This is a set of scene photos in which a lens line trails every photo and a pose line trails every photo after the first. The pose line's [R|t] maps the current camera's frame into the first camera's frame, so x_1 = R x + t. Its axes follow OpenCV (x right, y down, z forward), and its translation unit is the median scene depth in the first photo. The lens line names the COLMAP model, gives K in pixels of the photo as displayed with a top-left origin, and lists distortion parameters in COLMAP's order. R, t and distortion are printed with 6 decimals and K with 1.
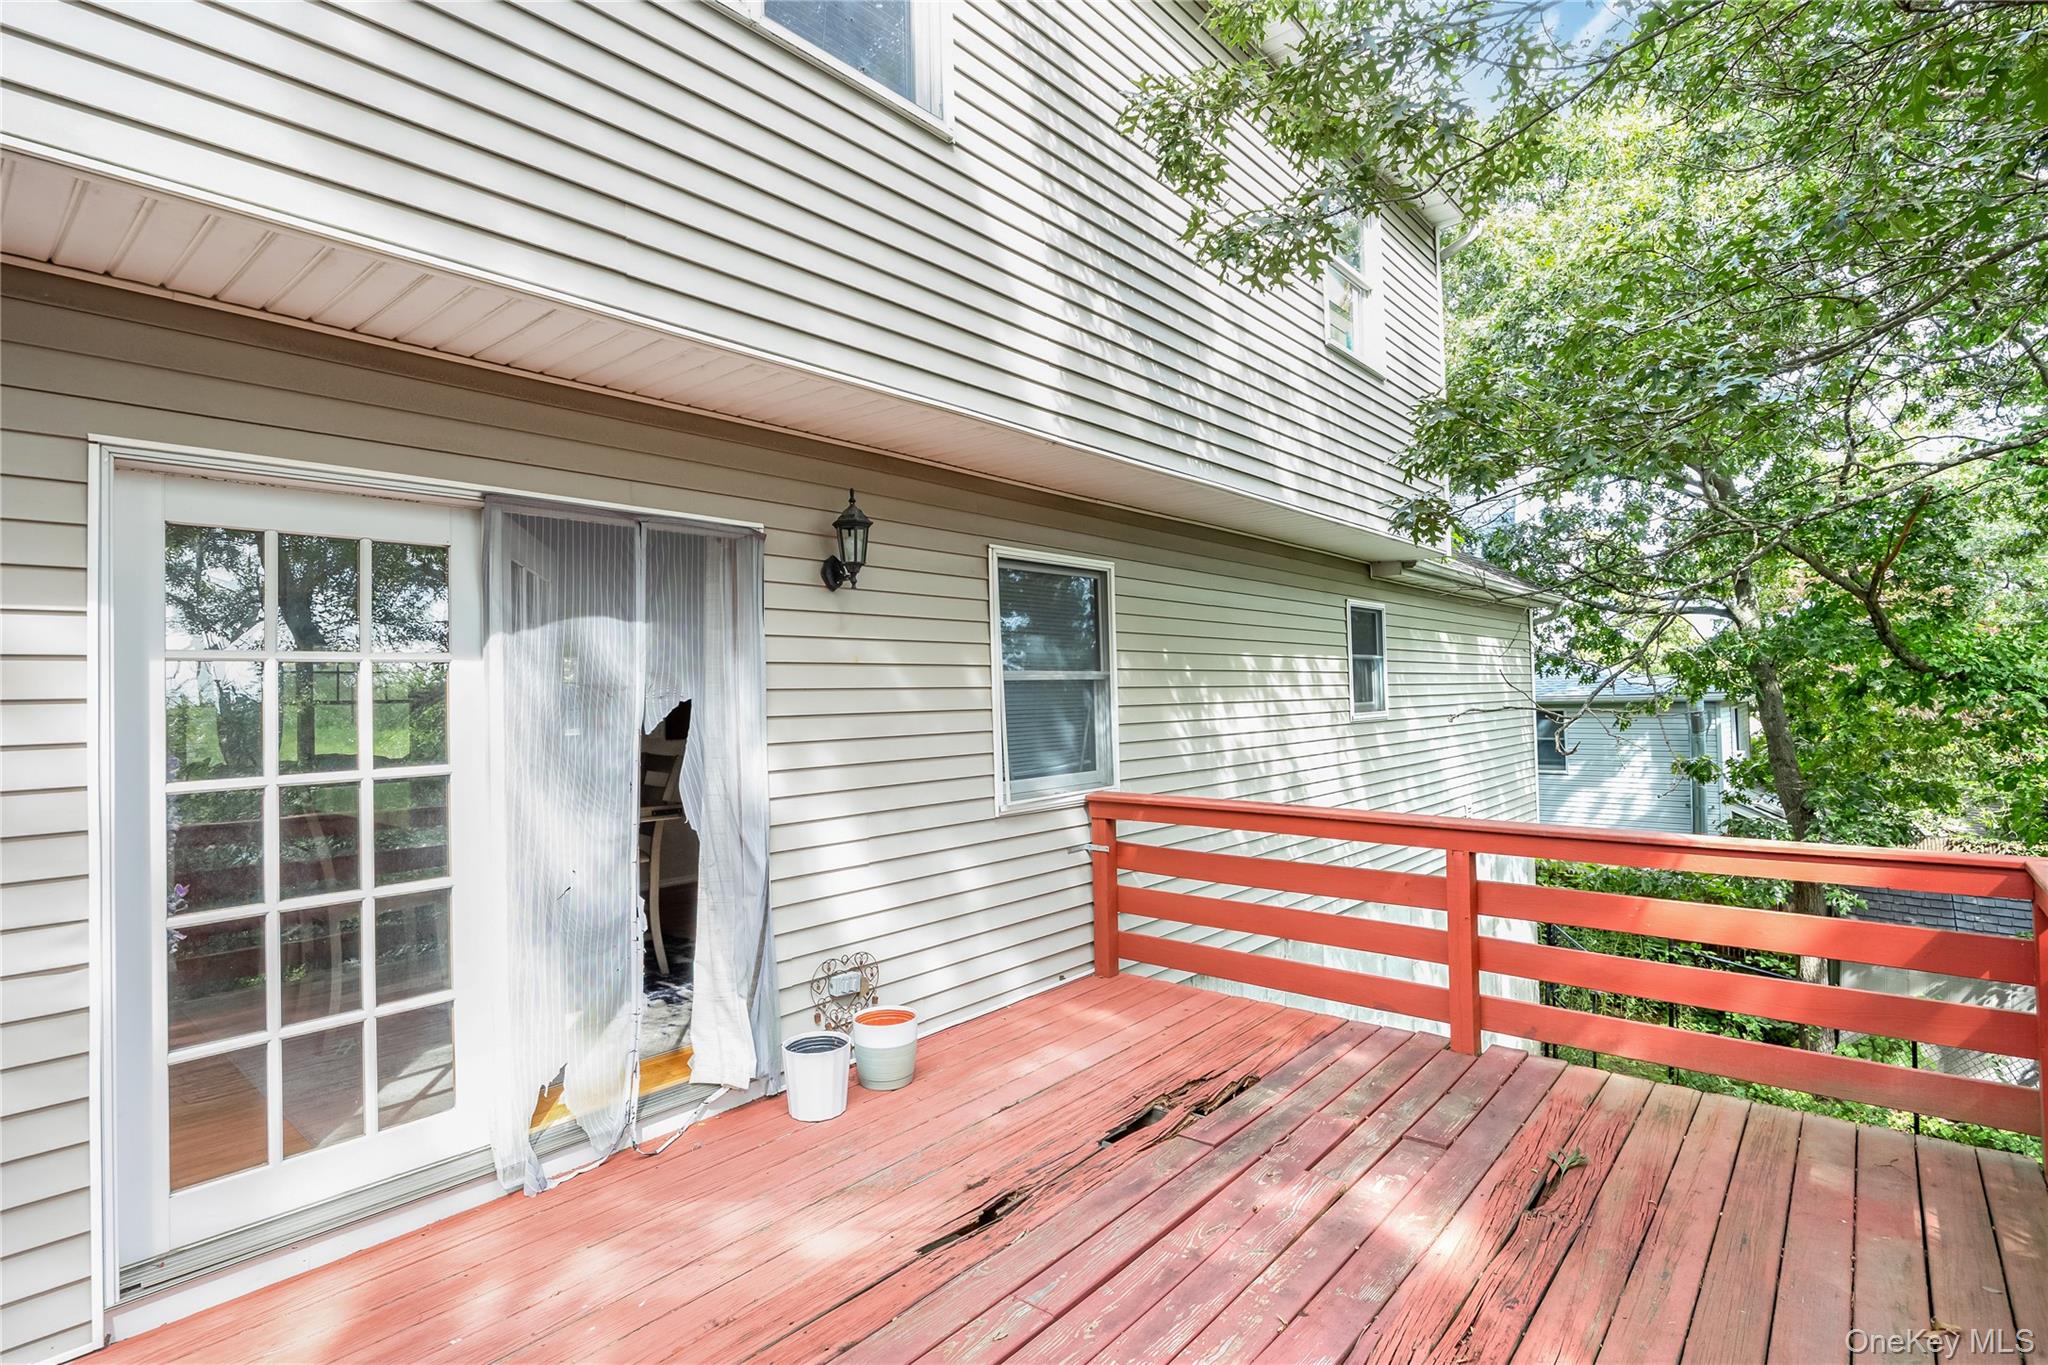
lens RADIAL K [[1010.9, 0, 1022.2], [0, 1010.9, 688.4], [0, 0, 1]] dist [0.001005, 0.000002]
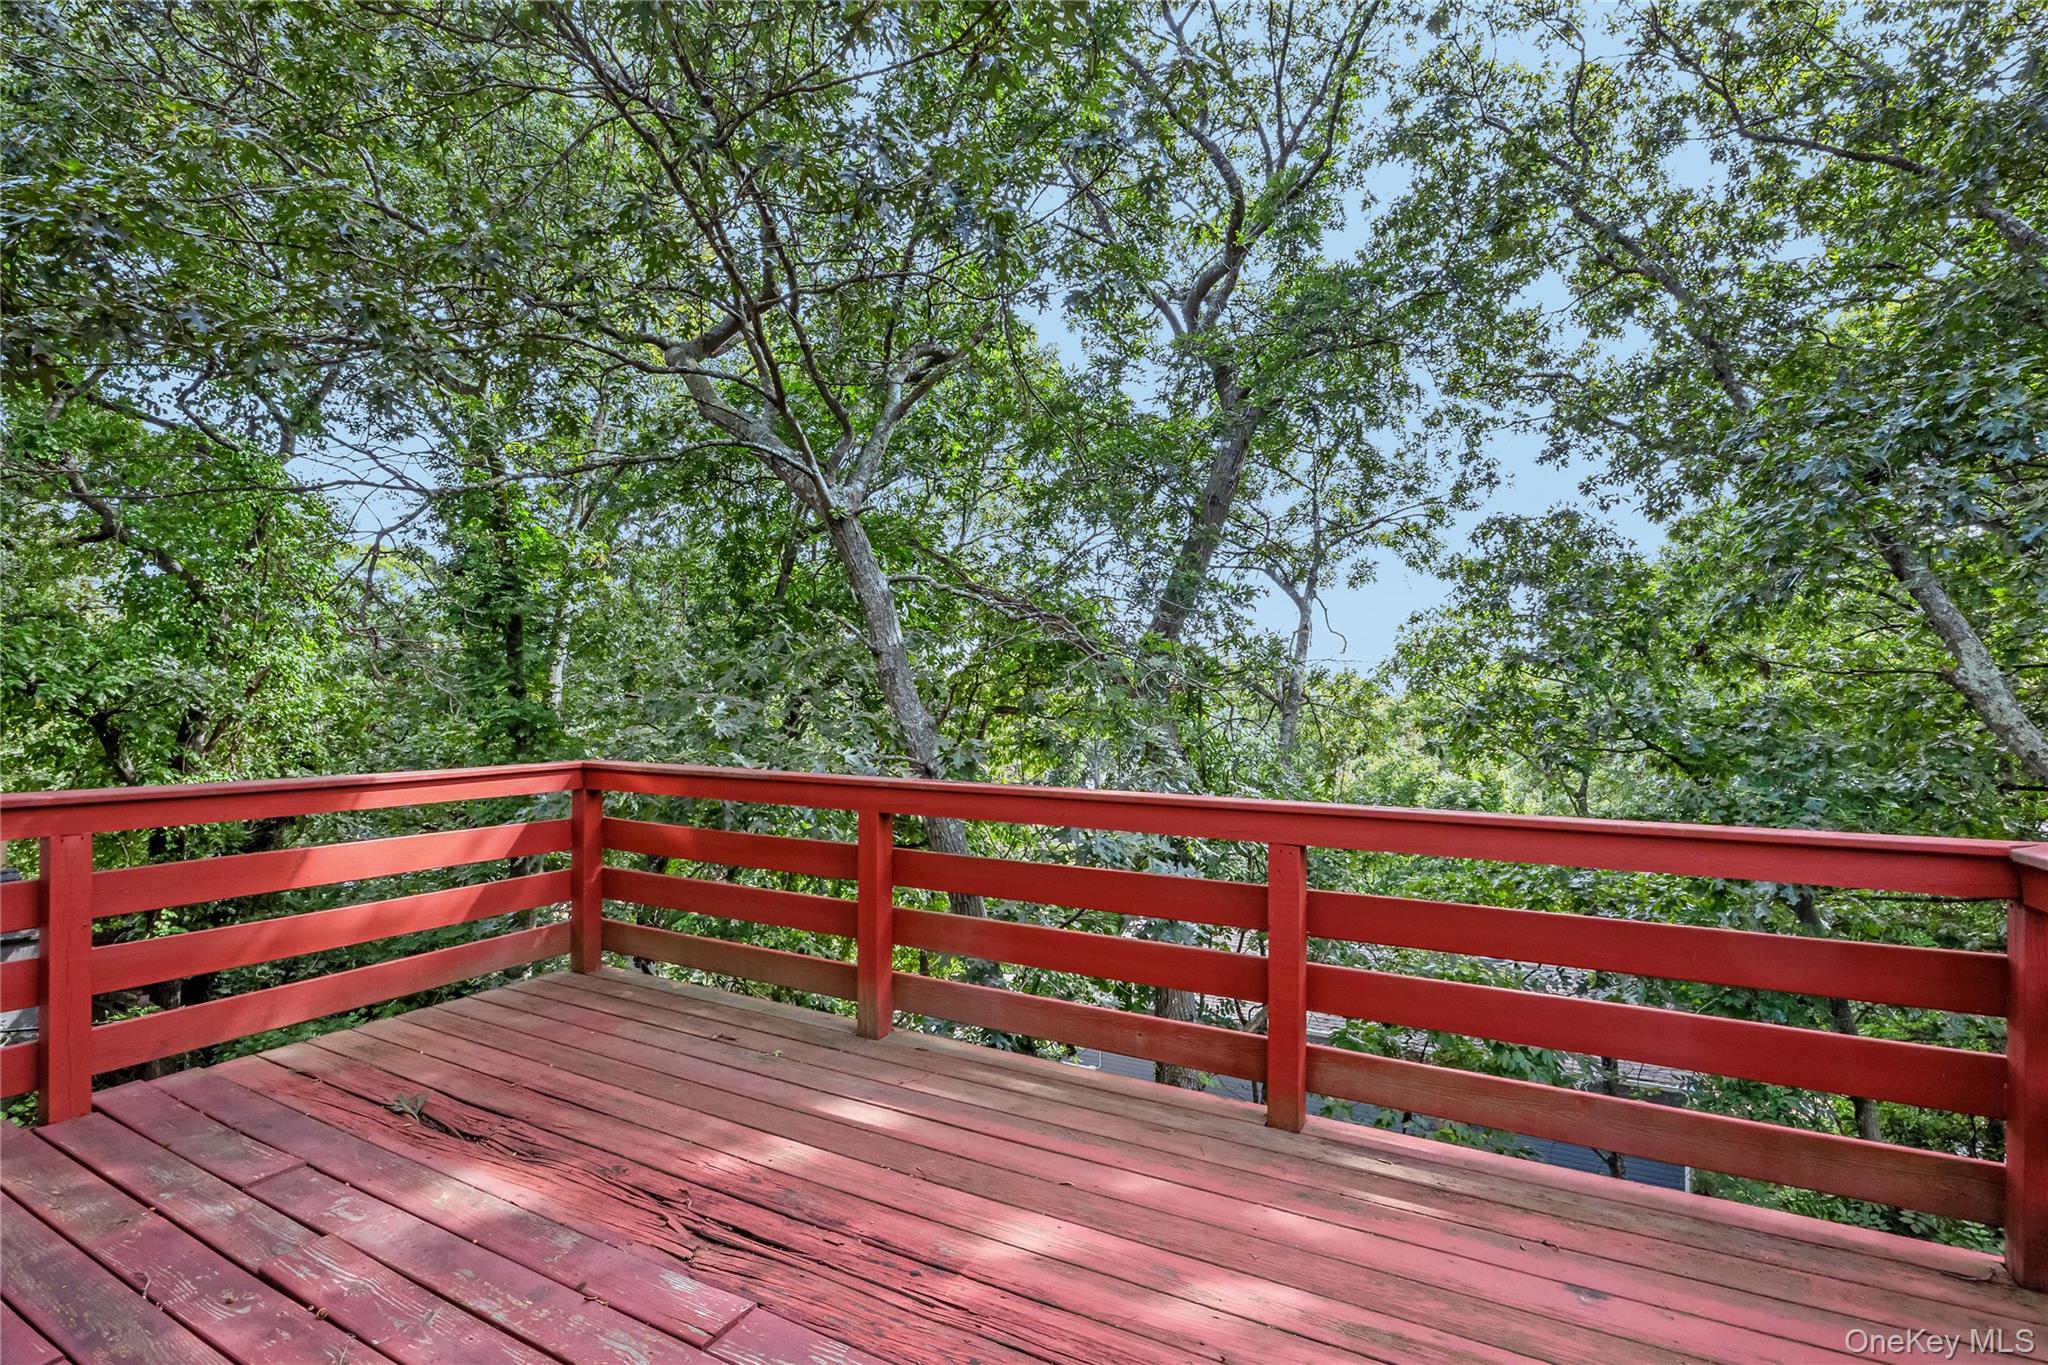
lens RADIAL K [[960.3, 0, 1024.3], [0, 960.3, 683.4], [0, 0, 1]] dist [-0.003501, -0.000010]
pose [[-0.181987, 0.024668, 0.982991, -0.470509], [0.006328, 0.999694, -0.023916, 0.092913], [-0.983281, 0.001868, -0.182087, 0.591319]]
